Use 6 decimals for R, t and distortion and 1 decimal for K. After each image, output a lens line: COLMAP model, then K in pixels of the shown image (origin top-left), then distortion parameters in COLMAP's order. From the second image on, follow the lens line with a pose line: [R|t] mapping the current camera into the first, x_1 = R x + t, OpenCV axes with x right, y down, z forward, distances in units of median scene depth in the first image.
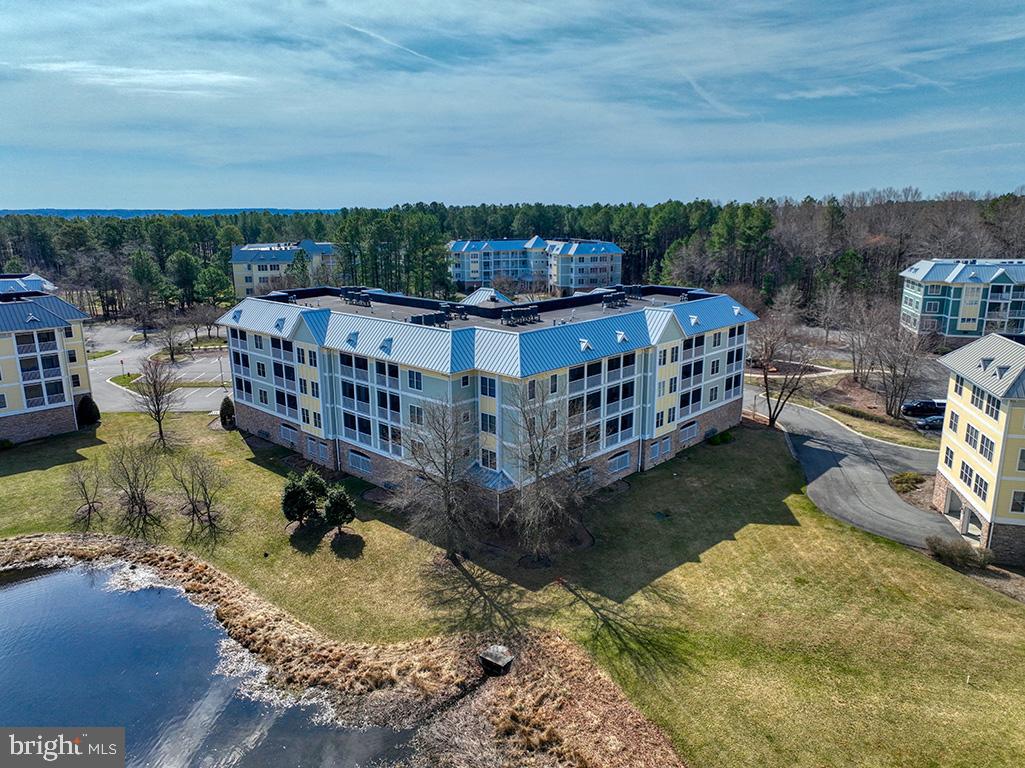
lens RADIAL K [[725.3, 0, 510.6], [0, 725.3, 379.2], [0, 0, 1]] dist [-0.000300, 0.015412]
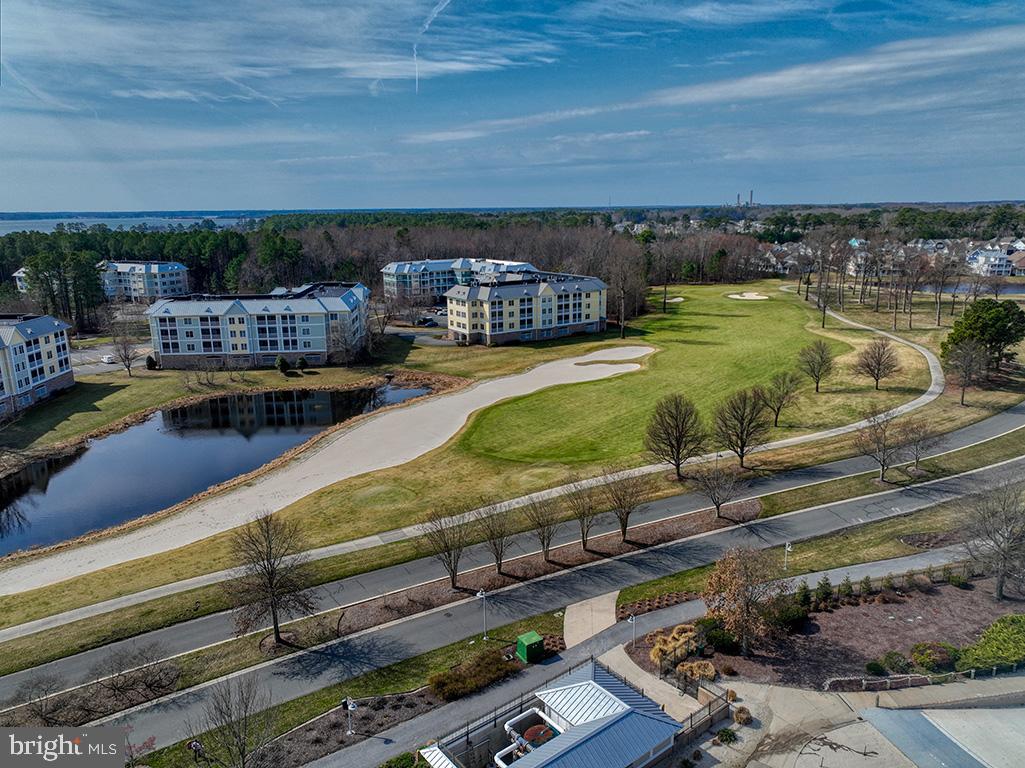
lens RADIAL K [[725.3, 0, 517.1], [0, 725.3, 380.3], [0, 0, 1]] dist [-0.000300, 0.015412]
pose [[0.673033, -0.174095, 0.718831, -1.399630], [0.176003, 0.981682, 0.072967, 0.148822], [-0.718366, 0.077407, 0.691345, -1.286960]]
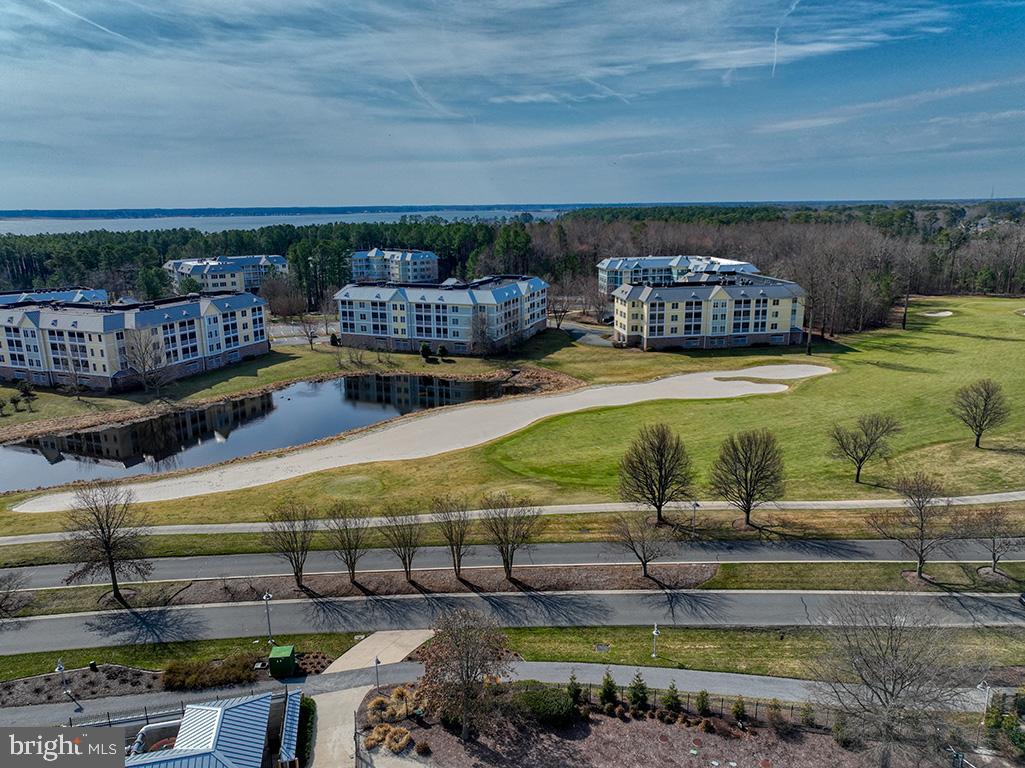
lens RADIAL K [[725.3, 0, 514.2], [0, 725.3, 382.8], [0, 0, 1]] dist [-0.000300, 0.015412]
pose [[0.927119, -0.094868, 0.362560, -0.856968], [0.092068, 0.995438, 0.025037, 0.210275], [-0.363281, 0.010167, 0.931624, -1.550775]]
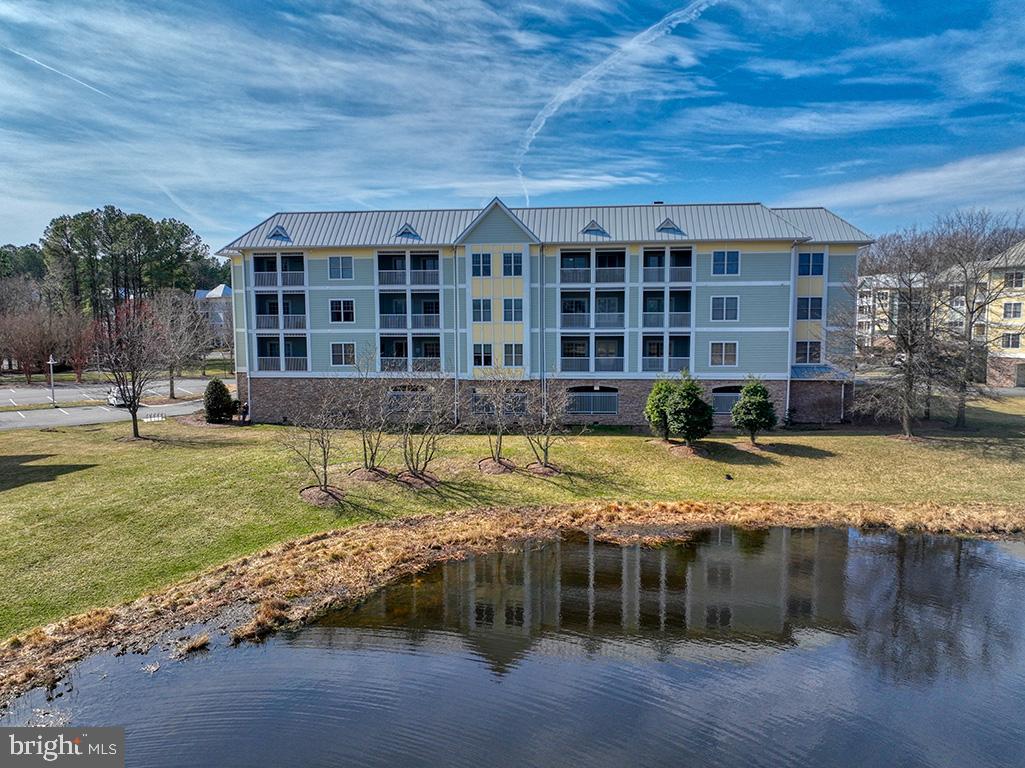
lens RADIAL K [[725.3, 0, 513.5], [0, 725.3, 388.5], [0, 0, 1]] dist [-0.000300, 0.015412]
pose [[0.790761, -0.058741, 0.609300, -0.697801], [0.140964, 0.986107, -0.087877, 0.150438], [-0.595673, 0.155379, 0.788055, 0.453984]]
